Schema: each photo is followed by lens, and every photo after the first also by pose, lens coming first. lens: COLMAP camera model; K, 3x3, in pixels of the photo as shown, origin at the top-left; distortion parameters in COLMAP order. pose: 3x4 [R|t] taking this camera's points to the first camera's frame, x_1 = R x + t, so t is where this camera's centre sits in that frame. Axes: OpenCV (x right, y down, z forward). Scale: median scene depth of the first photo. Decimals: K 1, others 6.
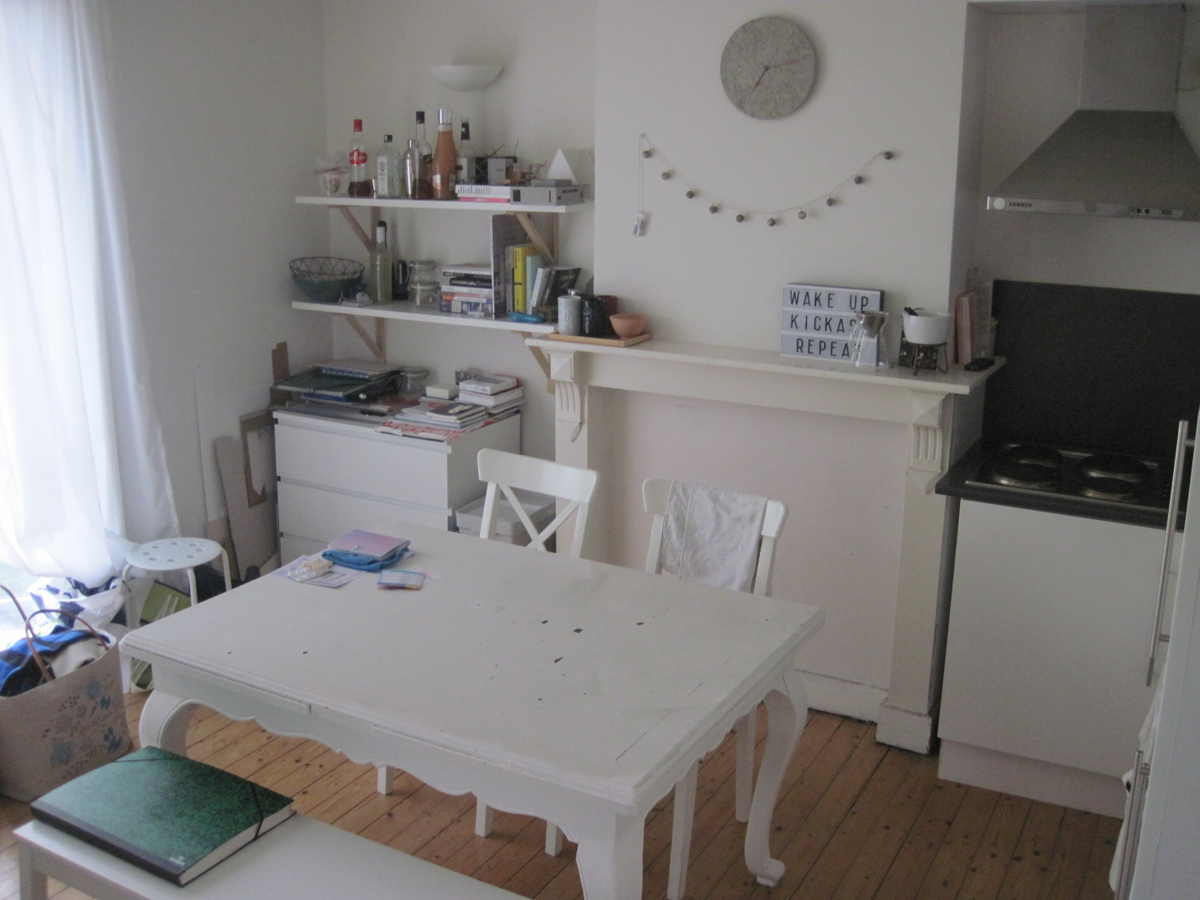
lens RADIAL K [[1236.0, 0, 600.1], [0, 1236.0, 455.5], [0, 0, 1]] dist [-0.154922, 0.000000]
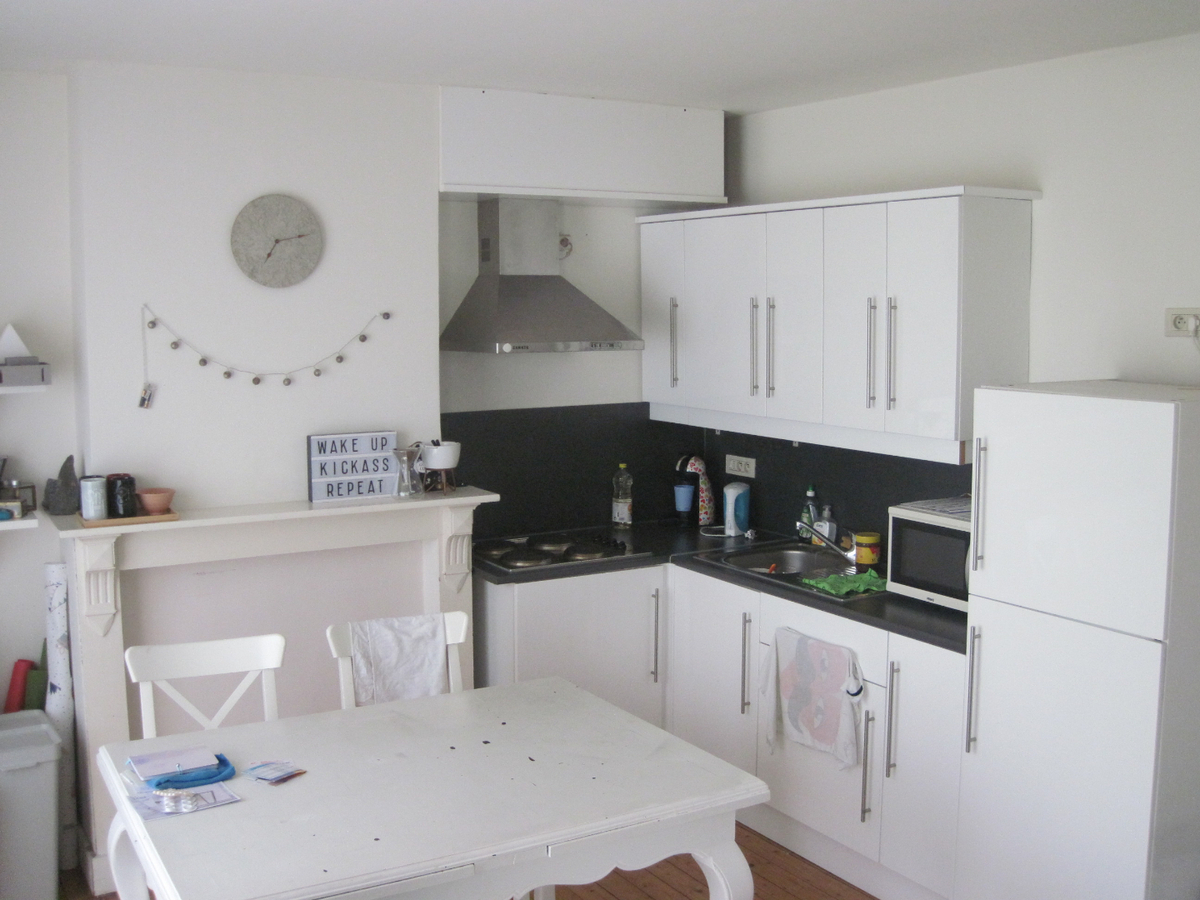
lens RADIAL K [[1236.0, 0, 602.0], [0, 1236.0, 446.4], [0, 0, 1]] dist [-0.154922, 0.000000]
pose [[0.498287, -0.104522, 0.860689, -0.667606], [0.230553, 0.972939, -0.015322, -0.055739], [-0.835797, 0.206069, 0.508900, 0.236965]]
